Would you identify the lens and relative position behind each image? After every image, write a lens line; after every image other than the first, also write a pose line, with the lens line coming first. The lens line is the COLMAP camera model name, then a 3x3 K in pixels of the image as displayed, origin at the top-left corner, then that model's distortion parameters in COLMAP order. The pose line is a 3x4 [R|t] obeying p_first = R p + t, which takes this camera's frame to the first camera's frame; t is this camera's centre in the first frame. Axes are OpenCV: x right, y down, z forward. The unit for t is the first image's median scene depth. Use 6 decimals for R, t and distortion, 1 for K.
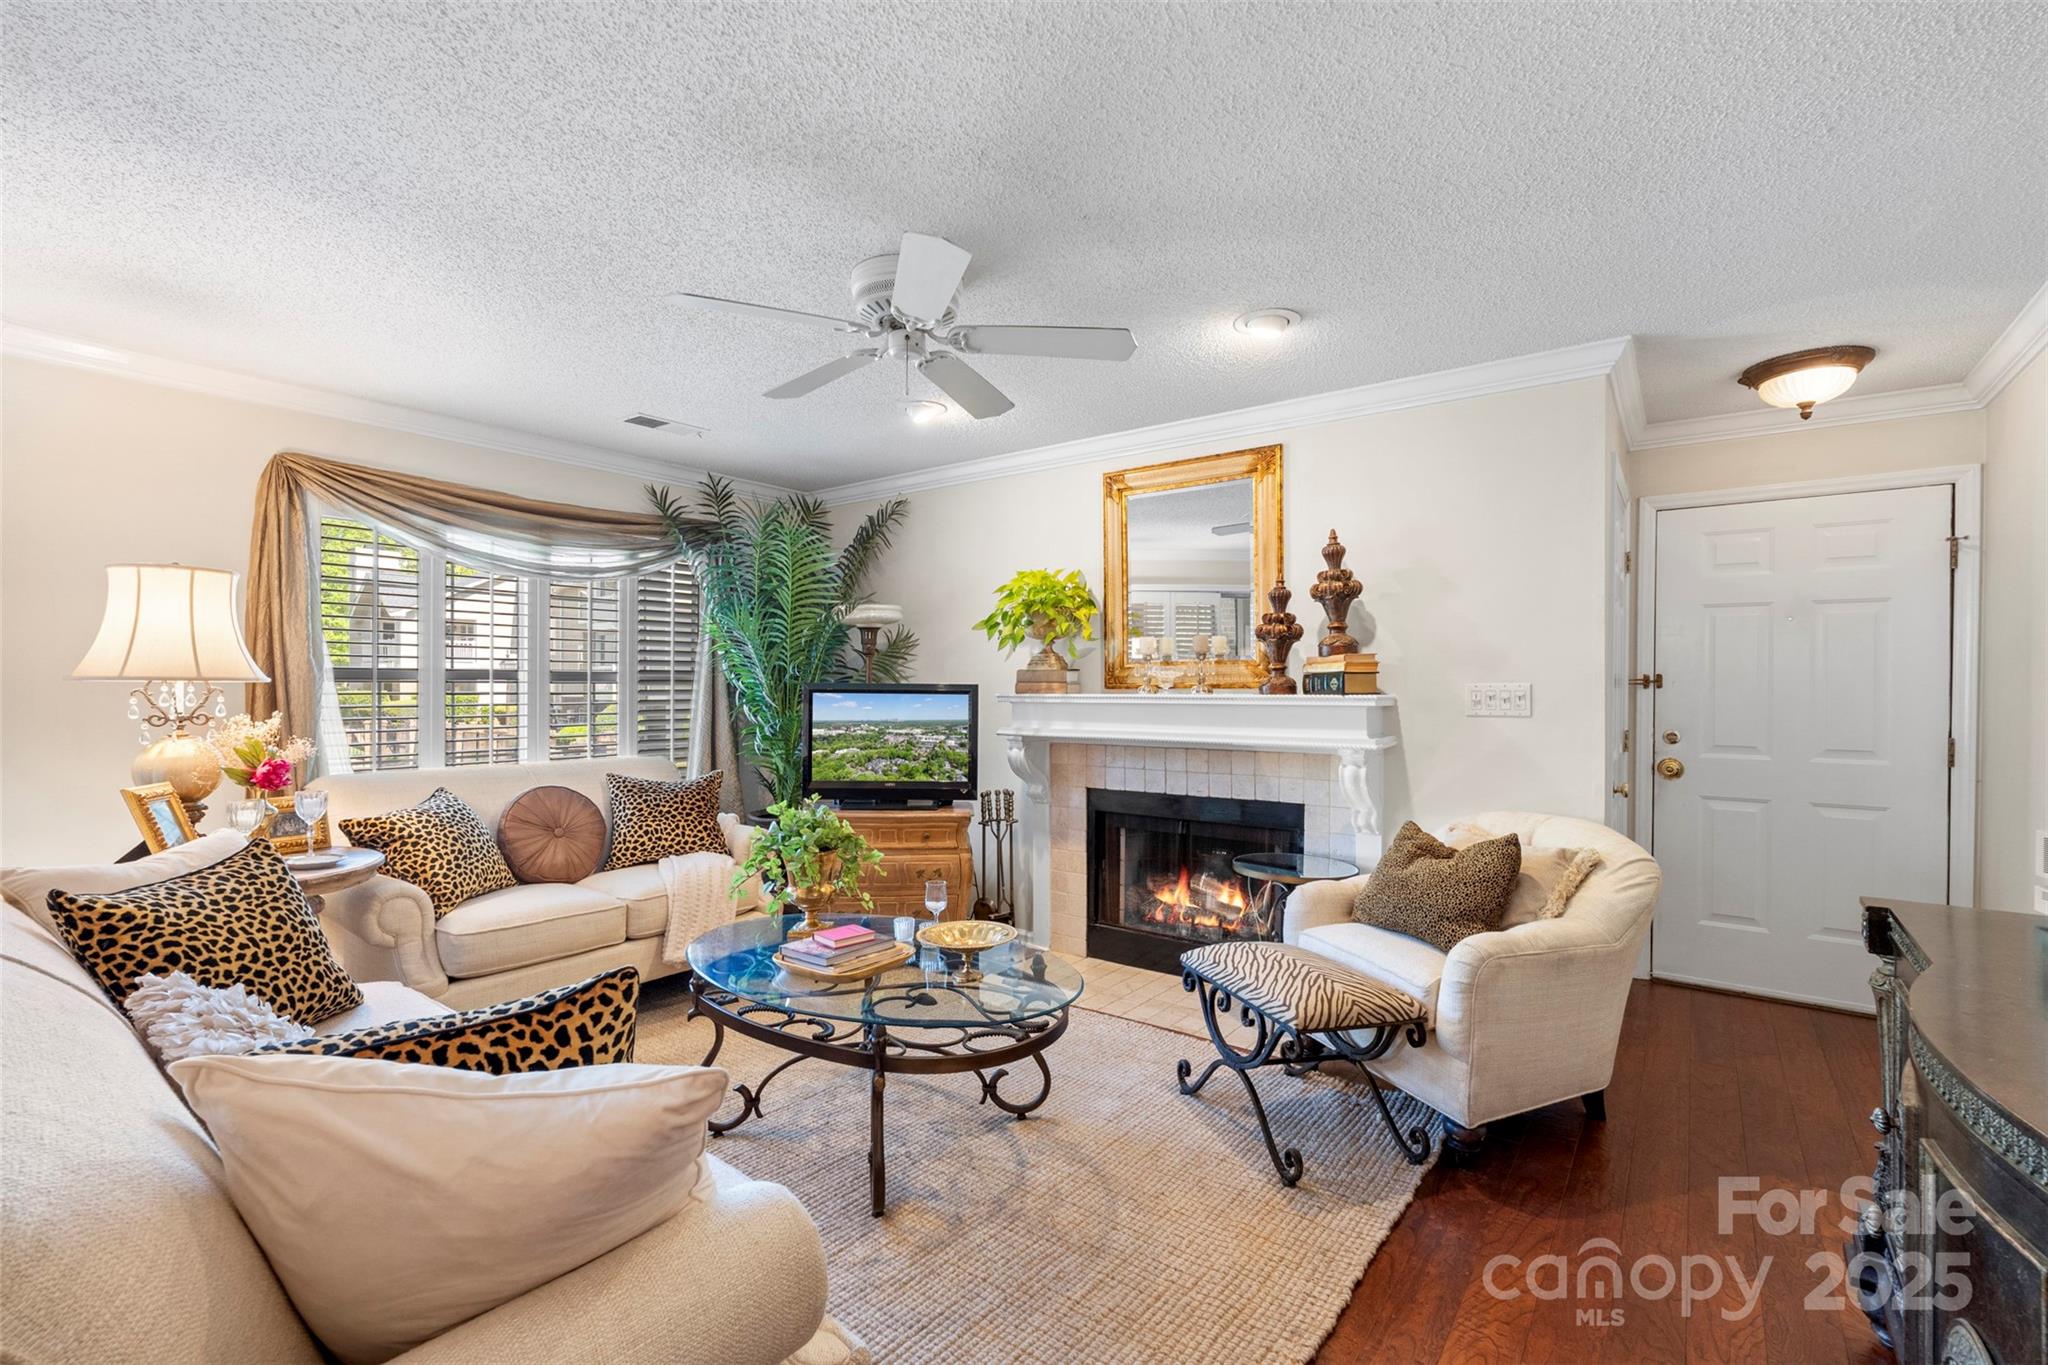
lens RADIAL K [[899.3, 0, 1025.1], [0, 899.3, 682.5], [0, 0, 1]] dist [-0.003863, 0.000133]
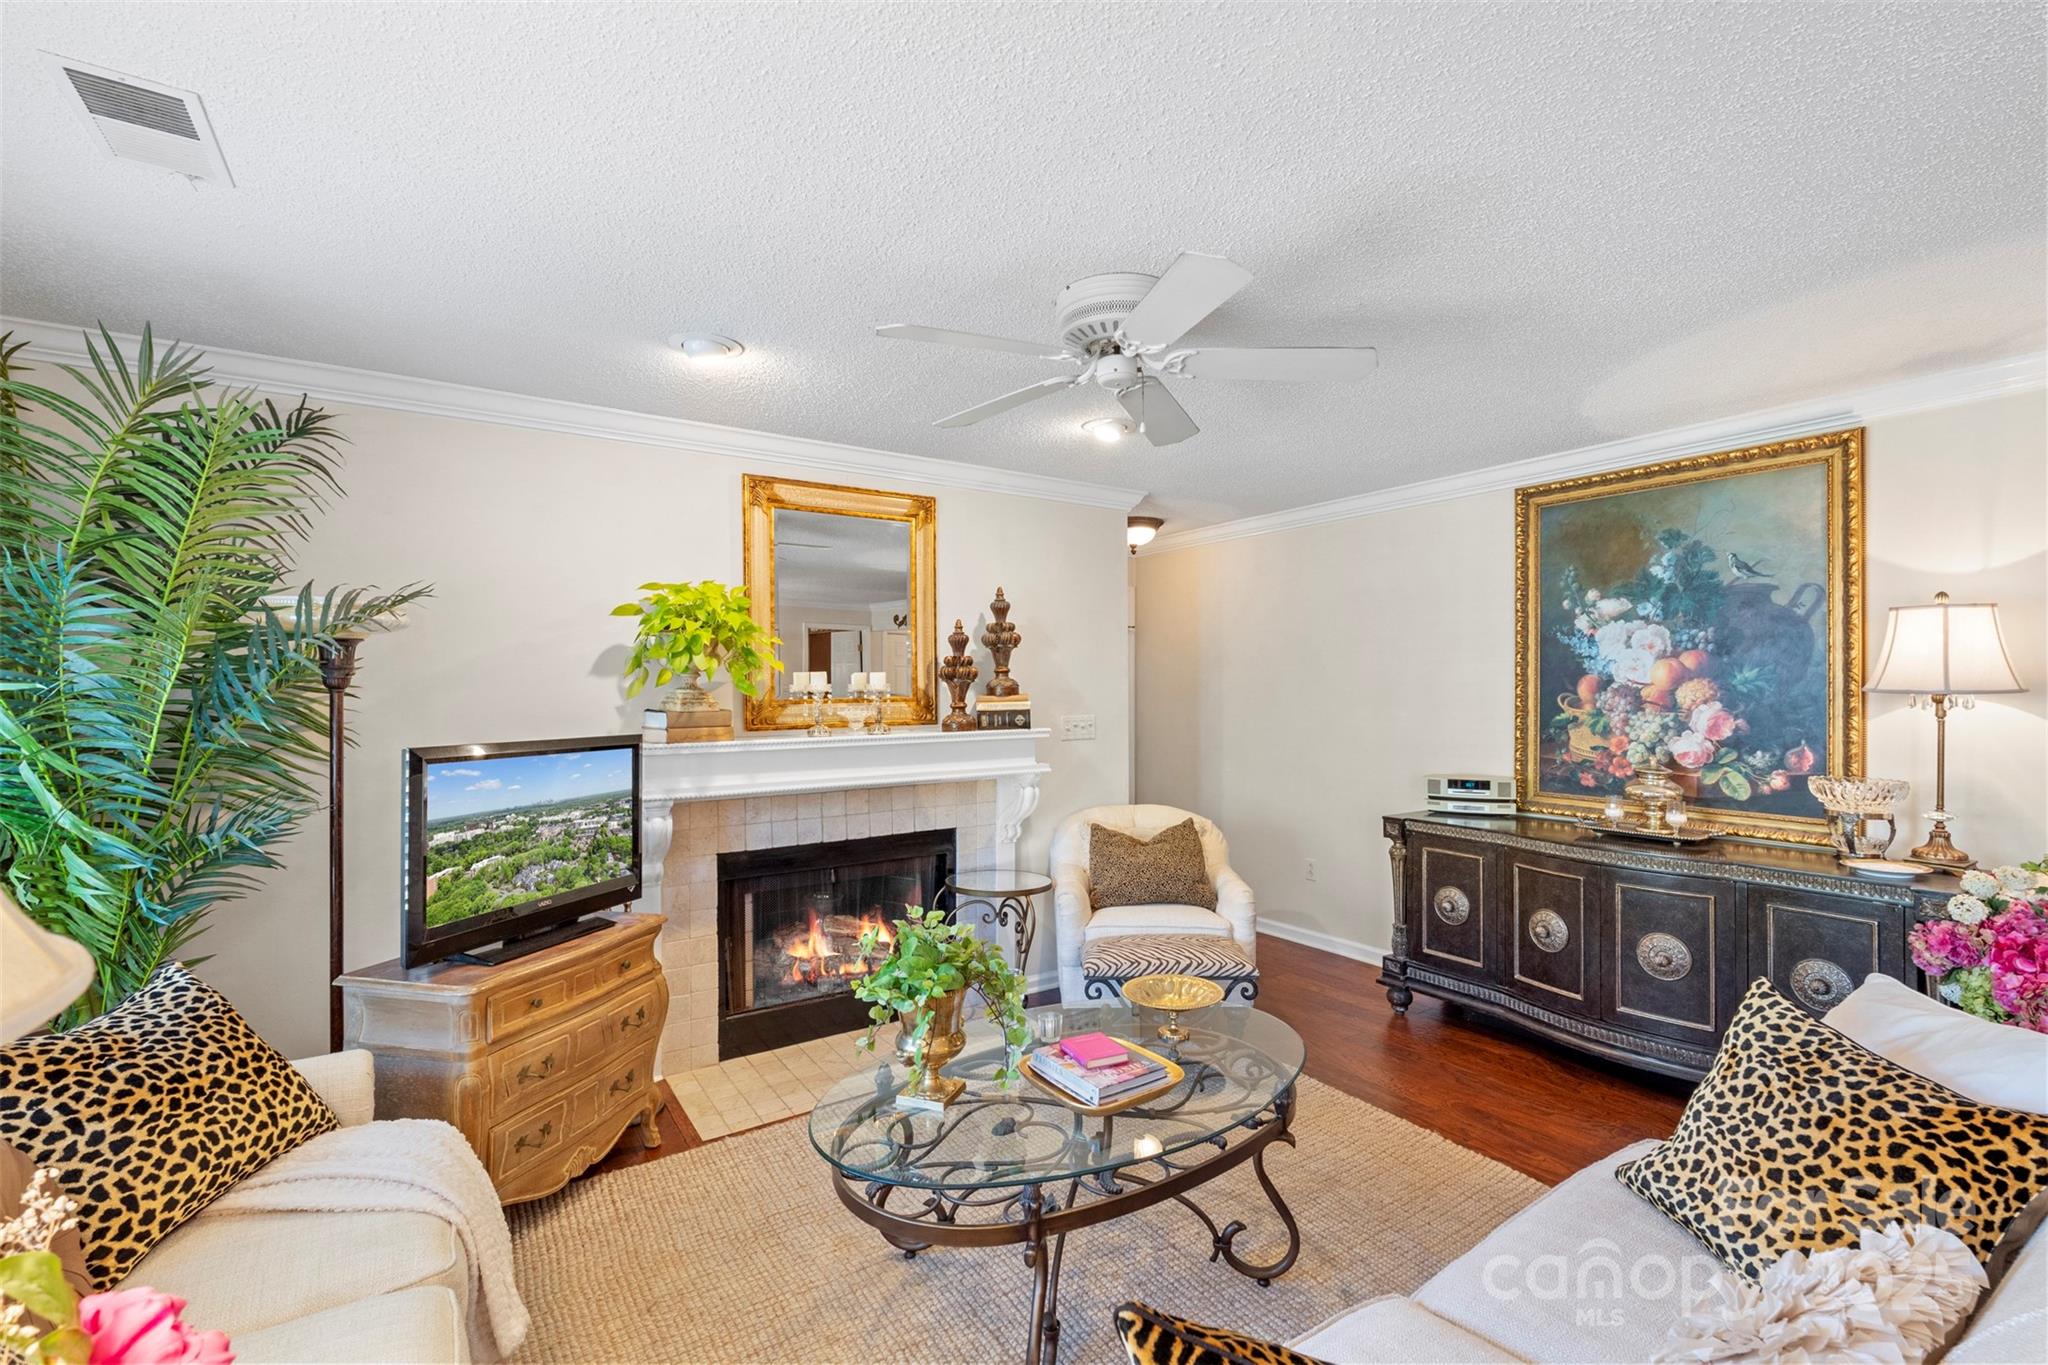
lens RADIAL K [[914.7, 0, 1021.0], [0, 914.7, 689.2], [0, 0, 1]] dist [-0.005744, -0.000524]
pose [[0.332170, -0.009201, 0.943175, -0.657525], [0.001288, 0.999956, 0.009301, -0.042016], [-0.943219, -0.001874, 0.332168, 0.500908]]
